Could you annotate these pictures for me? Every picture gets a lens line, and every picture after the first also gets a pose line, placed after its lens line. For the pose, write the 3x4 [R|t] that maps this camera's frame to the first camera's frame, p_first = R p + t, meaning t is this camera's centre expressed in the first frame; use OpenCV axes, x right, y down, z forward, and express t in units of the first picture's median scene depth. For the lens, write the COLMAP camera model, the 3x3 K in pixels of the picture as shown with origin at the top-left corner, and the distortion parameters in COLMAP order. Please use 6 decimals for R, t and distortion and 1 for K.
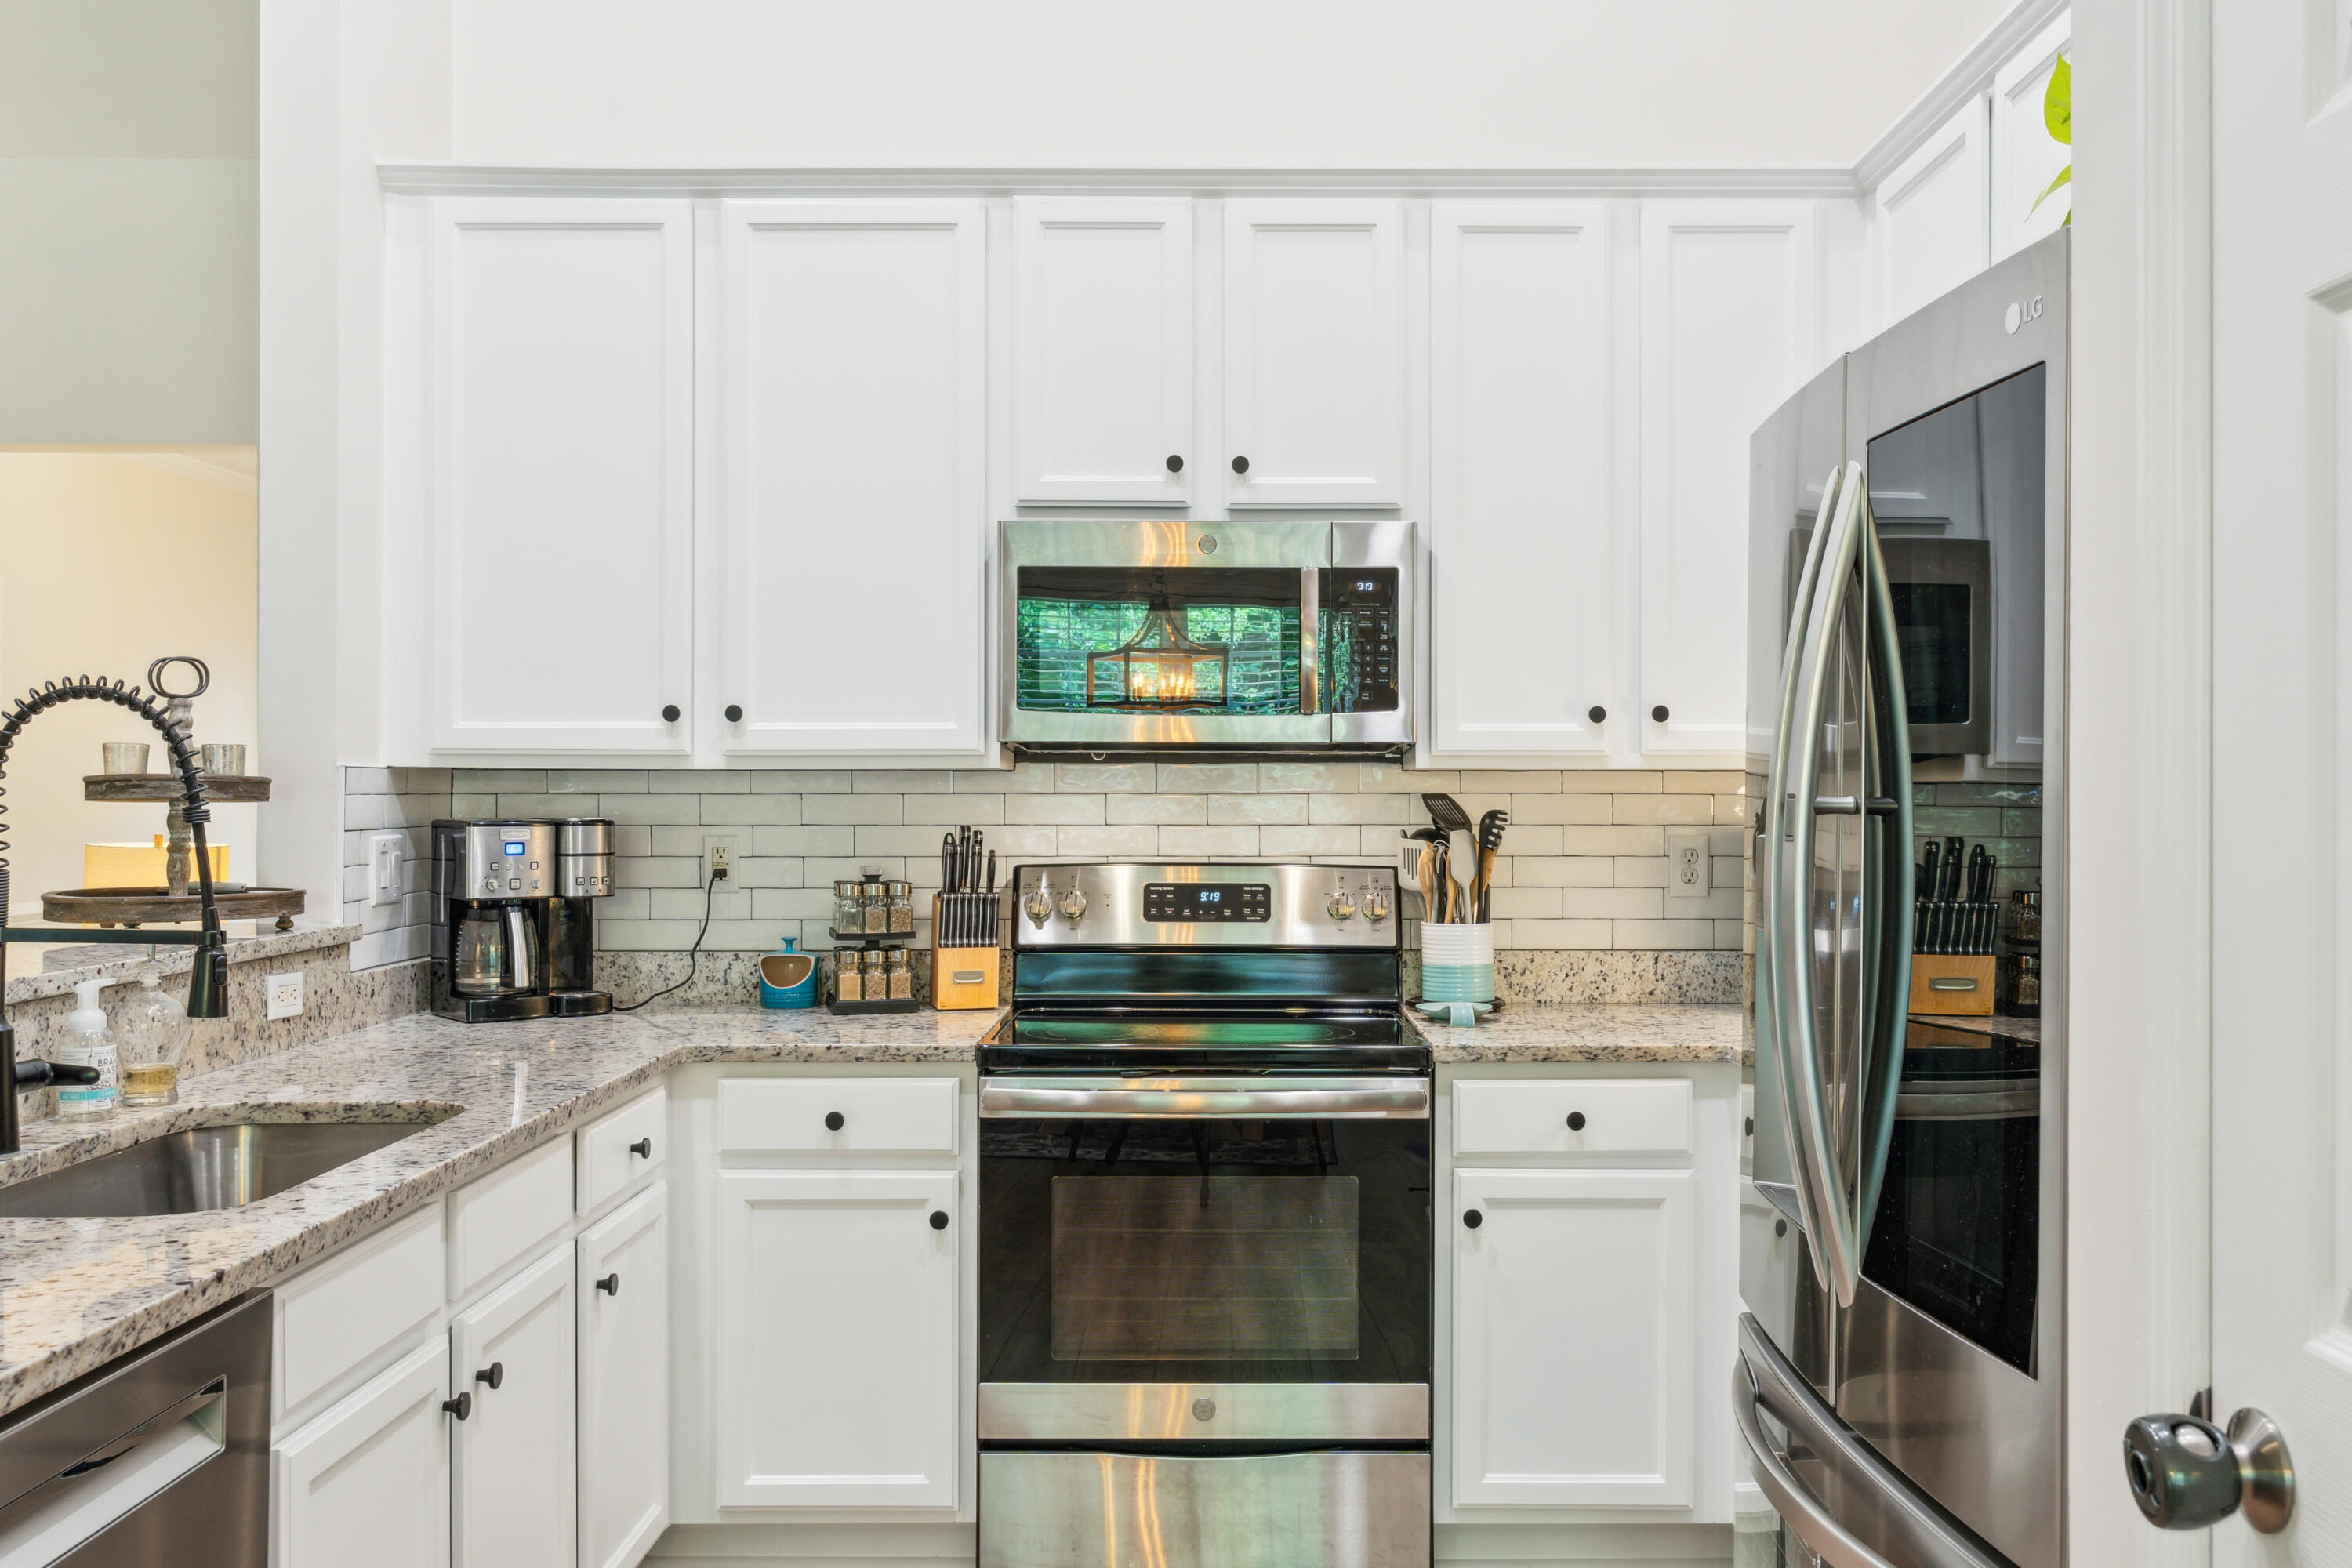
lens RADIAL K [[1947.9, 0, 1230.2], [0, 1947.9, 789.6], [0, 0, 1]] dist [0.001371, 0.000884]
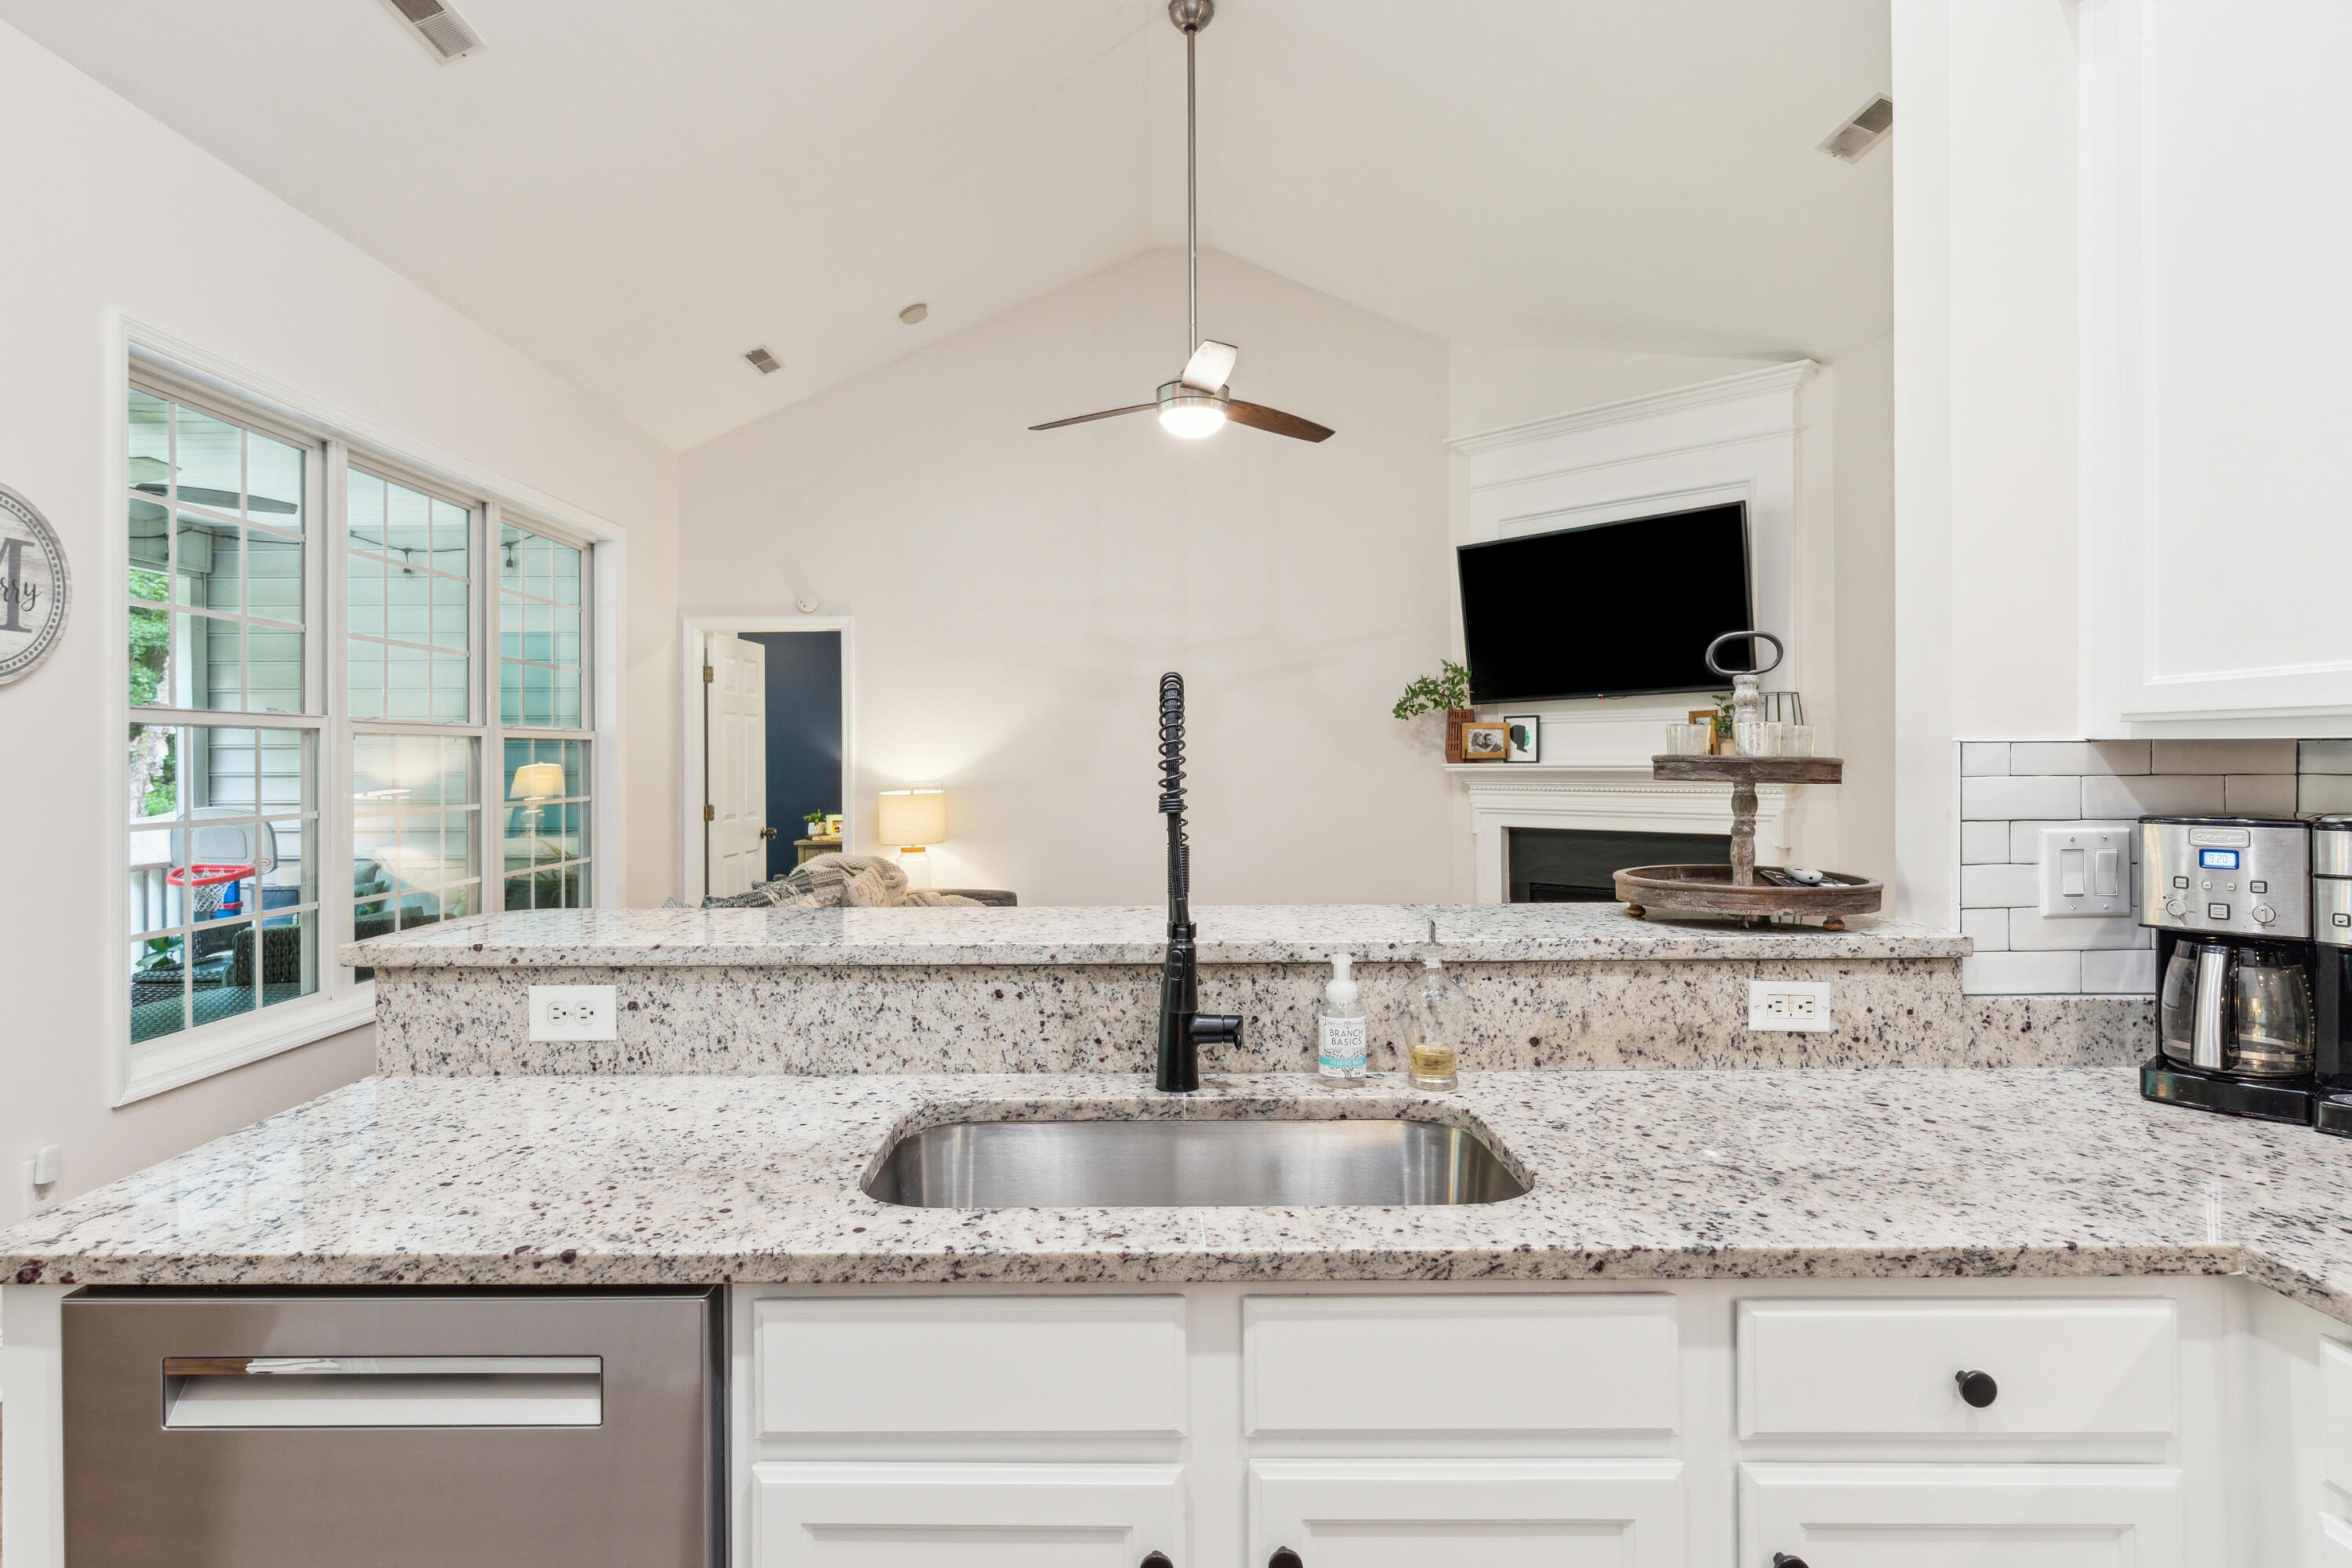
lens RADIAL K [[1226.6, 0, 1147.5], [0, 1226.6, 760.9], [0, 0, 1]] dist [-0.000517, 0.000104]
pose [[-0.017402, 0.001736, -0.999847, 0.062171], [0.006849, 0.999975, 0.001617, -0.006825], [0.999825, -0.006820, -0.017413, 0.631525]]
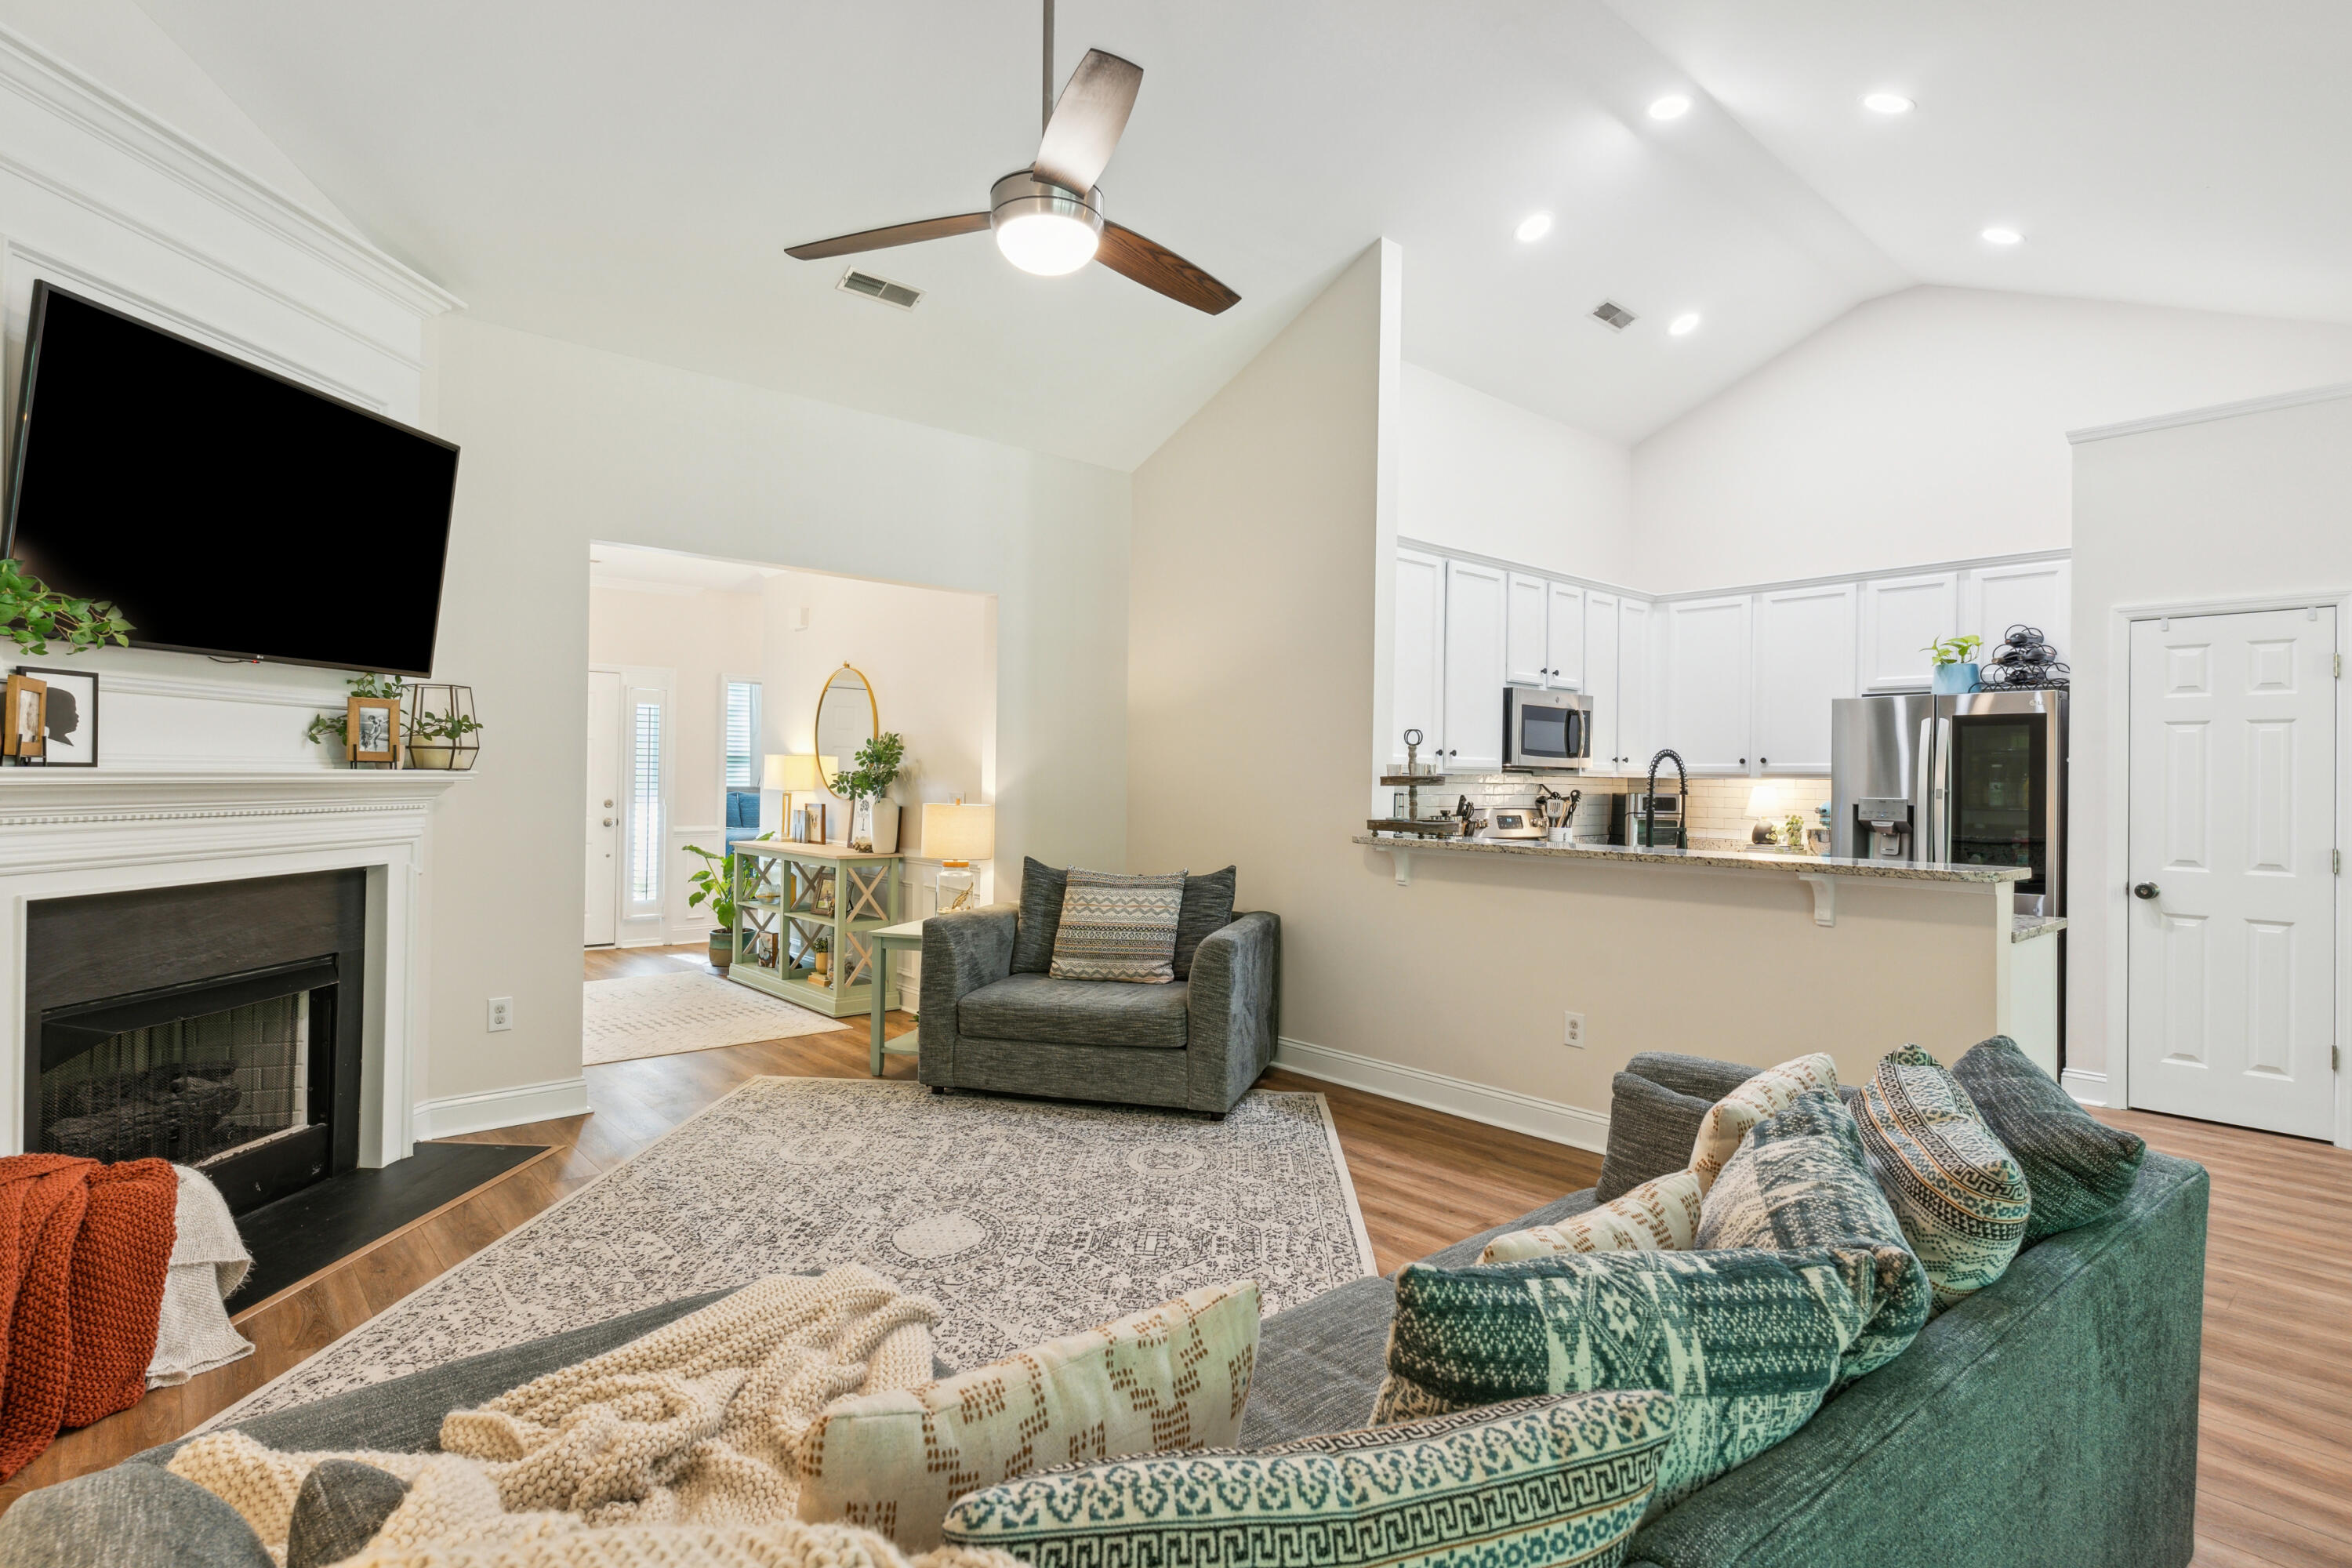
lens RADIAL K [[1170.8, 0, 1156.6], [0, 1170.8, 771.6], [0, 0, 1]] dist [0.003864, 0.000580]
pose [[0.759984, 0.013411, 0.649803, -1.573854], [-0.013529, 0.999897, -0.004814, -0.000082], [-0.649801, -0.005133, 0.760087, 0.041490]]
